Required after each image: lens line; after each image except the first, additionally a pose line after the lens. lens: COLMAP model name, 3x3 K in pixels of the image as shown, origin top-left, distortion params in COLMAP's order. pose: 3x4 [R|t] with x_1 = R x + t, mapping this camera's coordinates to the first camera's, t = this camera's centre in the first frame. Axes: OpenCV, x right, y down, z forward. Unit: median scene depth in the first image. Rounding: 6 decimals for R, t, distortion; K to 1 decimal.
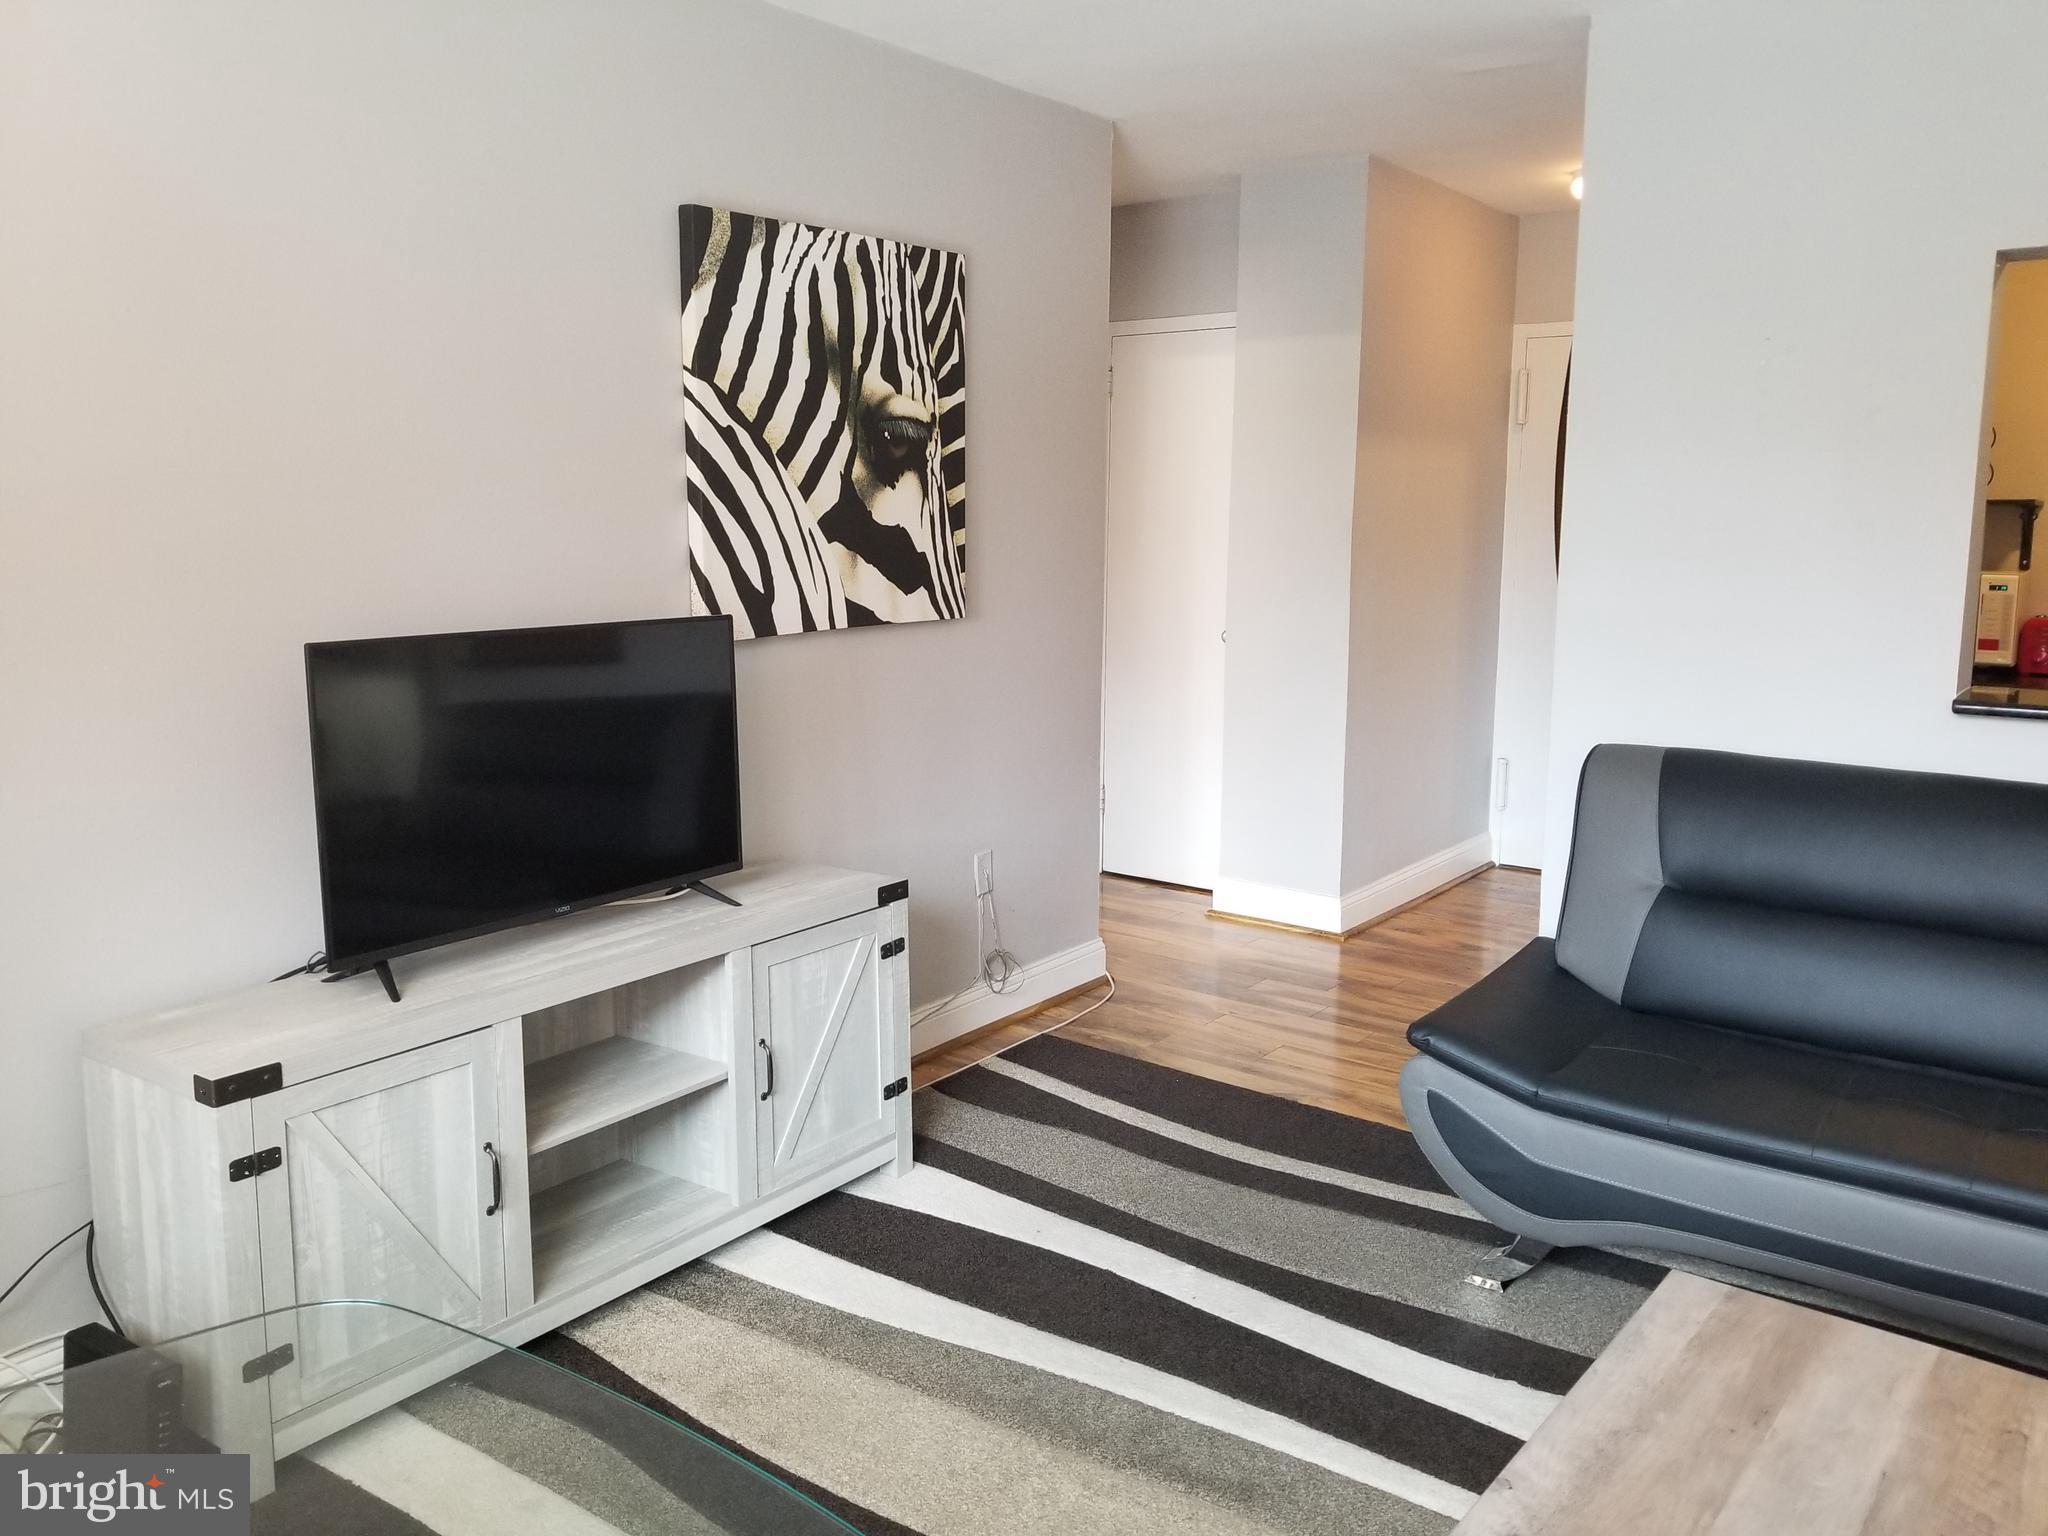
lens RADIAL K [[1598.9, 0, 999.5], [0, 1598.9, 737.4], [0, 0, 1]] dist [0.069092, -0.113981]
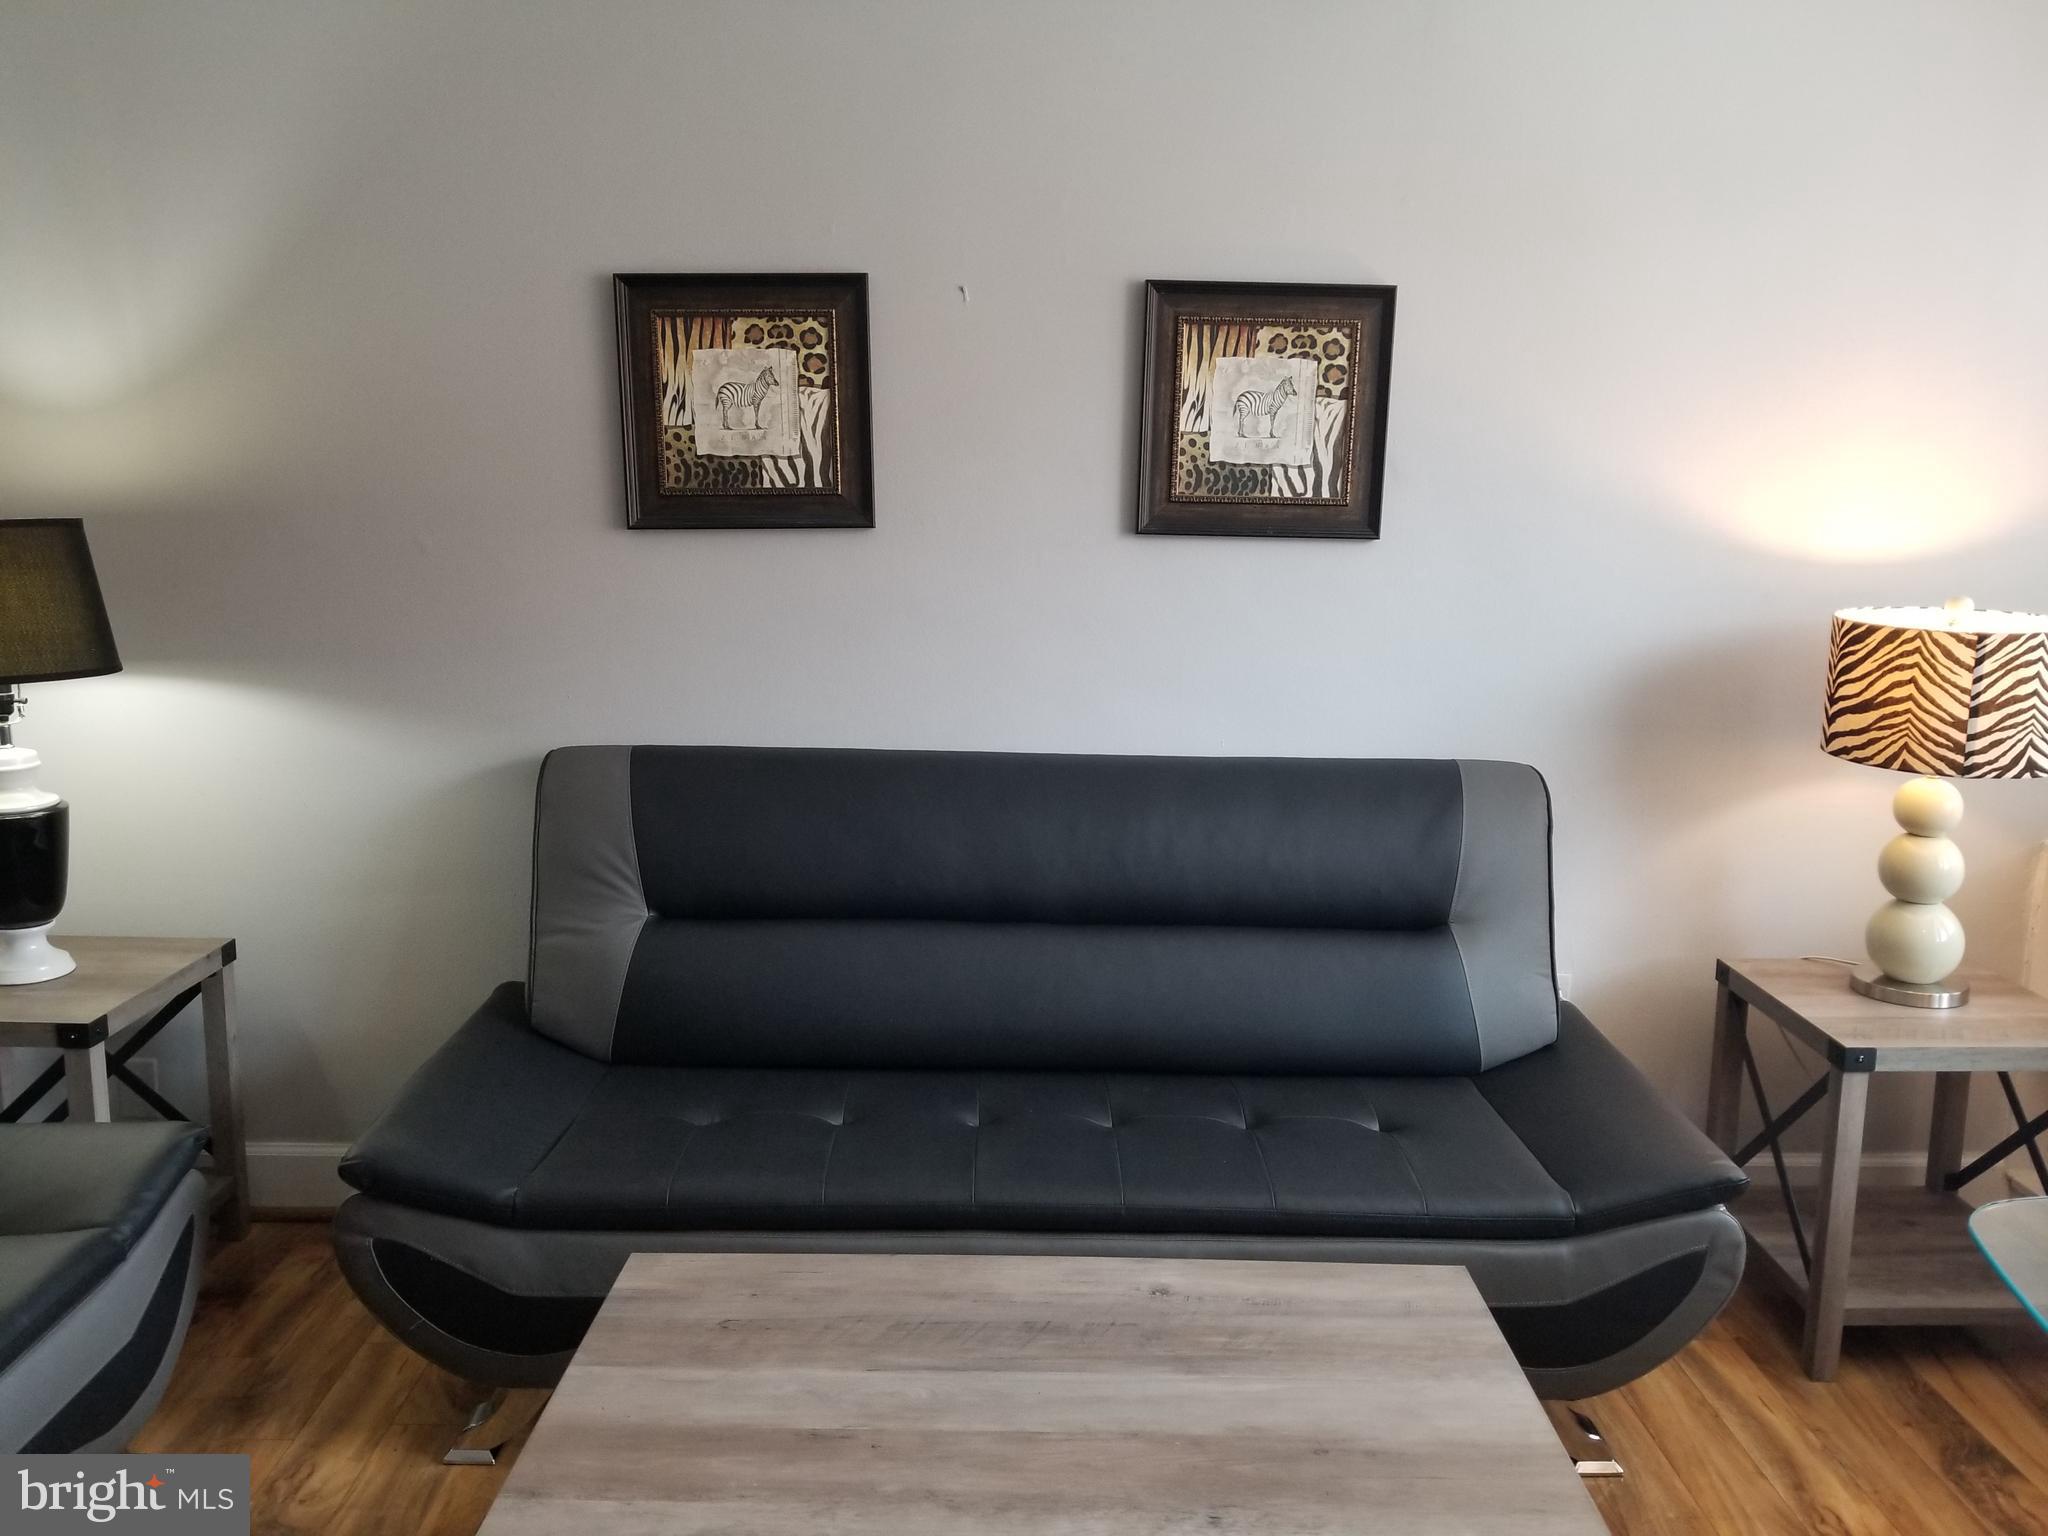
lens RADIAL K [[1598.9, 0, 1035.3], [0, 1598.9, 747.8], [0, 0, 1]] dist [0.069092, -0.113981]
pose [[-0.619729, -0.139317, 0.772351, -0.126450], [0.095861, 0.963312, 0.250680, -0.086275], [-0.778939, 0.229392, -0.583638, 0.672134]]
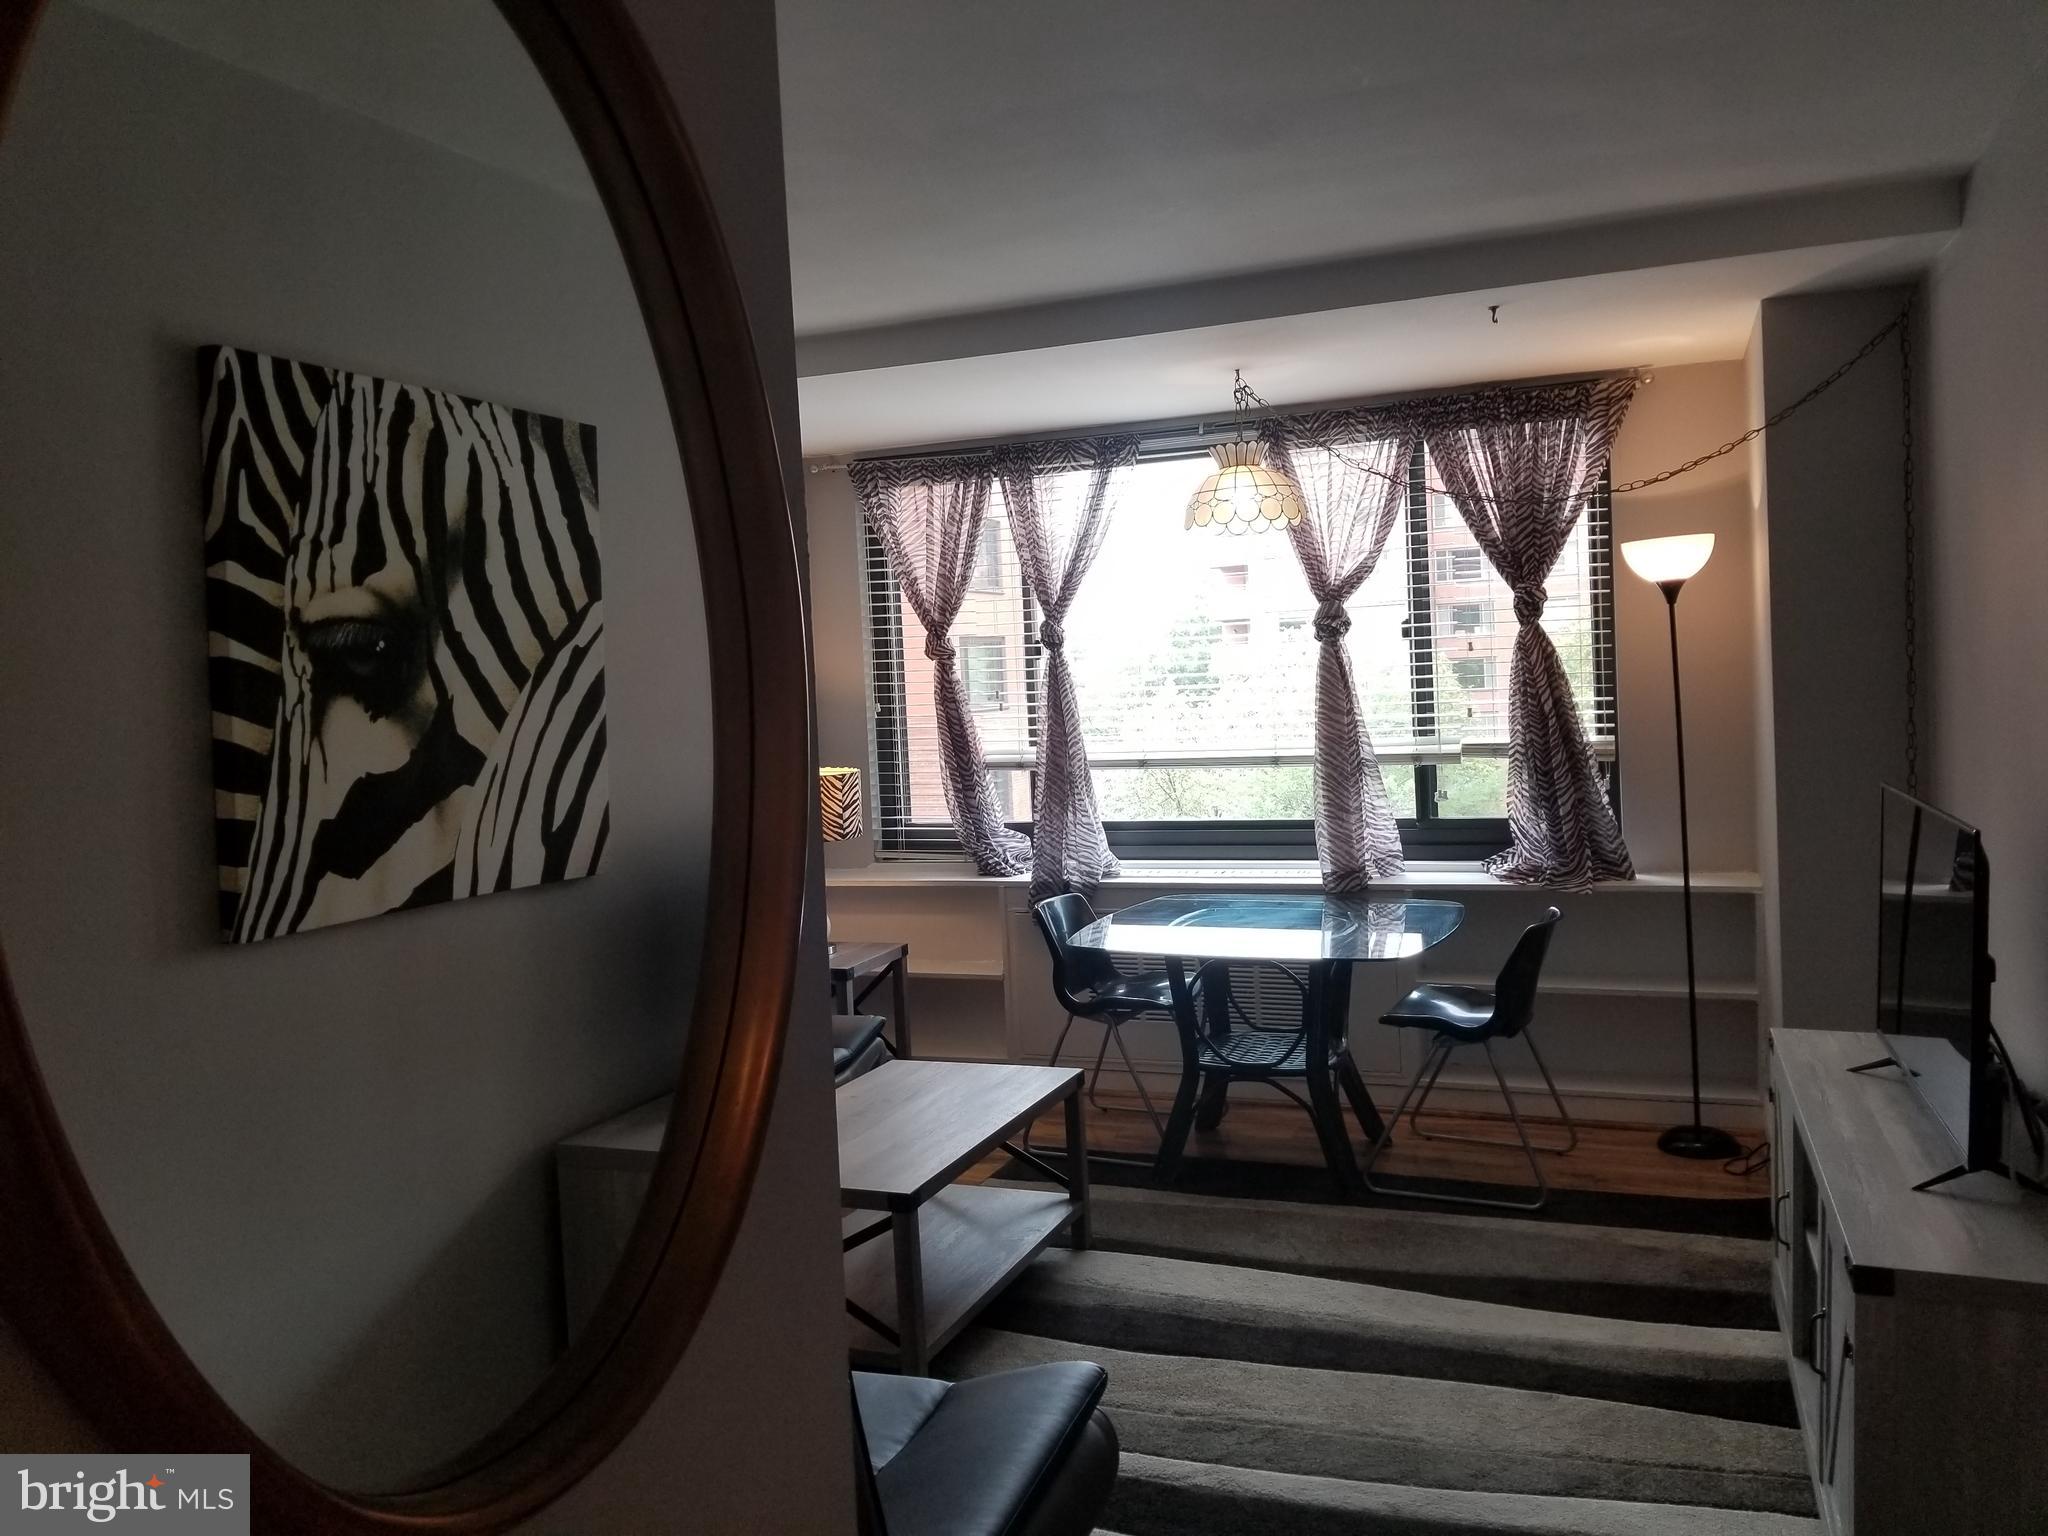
lens RADIAL K [[1598.9, 0, 986.5], [0, 1598.9, 736.2], [0, 0, 1]] dist [0.069092, -0.113981]
pose [[-0.967253, 0.048856, -0.249070, 0.420623], [0.004030, 0.984132, 0.177392, -0.232357], [0.253784, 0.170579, -0.952101, 1.447116]]
